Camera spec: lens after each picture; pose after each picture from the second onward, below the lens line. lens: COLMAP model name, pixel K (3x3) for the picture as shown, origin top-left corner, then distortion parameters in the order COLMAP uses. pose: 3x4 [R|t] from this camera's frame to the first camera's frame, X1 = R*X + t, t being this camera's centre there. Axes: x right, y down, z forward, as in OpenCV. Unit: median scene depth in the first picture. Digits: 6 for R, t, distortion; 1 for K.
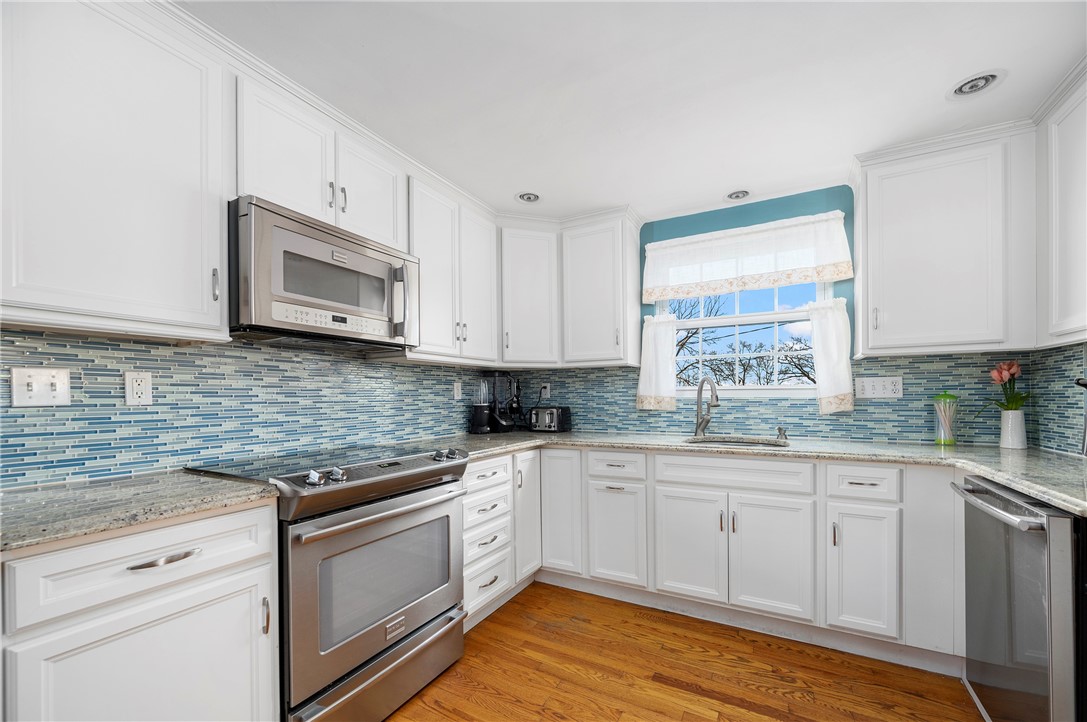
lens RADIAL K [[440.1, 0, 551.6], [0, 440.1, 398.7], [0, 0, 1]] dist [0.003426, 0.000166]
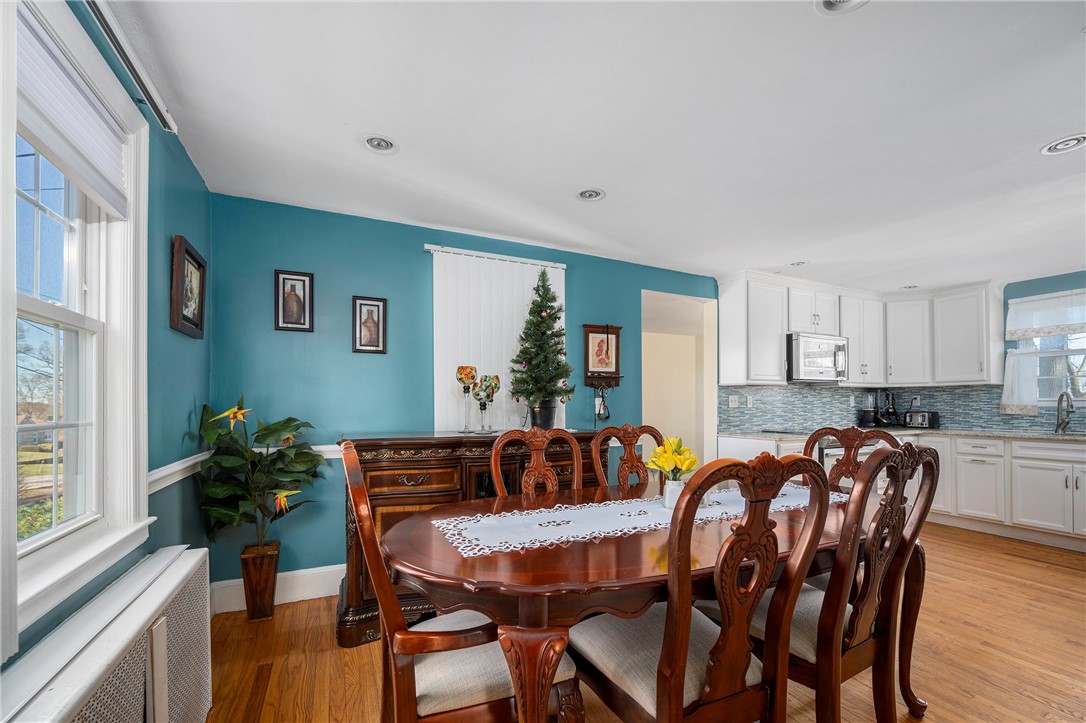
lens RADIAL K [[455.3, 0, 548.0], [0, 455.3, 403.1], [0, 0, 1]] dist [-0.003474, -0.000109]
pose [[0.809267, 0.002276, -0.587437, -0.134210], [-0.004688, 0.999986, -0.002584, -0.000675], [0.587423, 0.004845, 0.809266, -1.088239]]
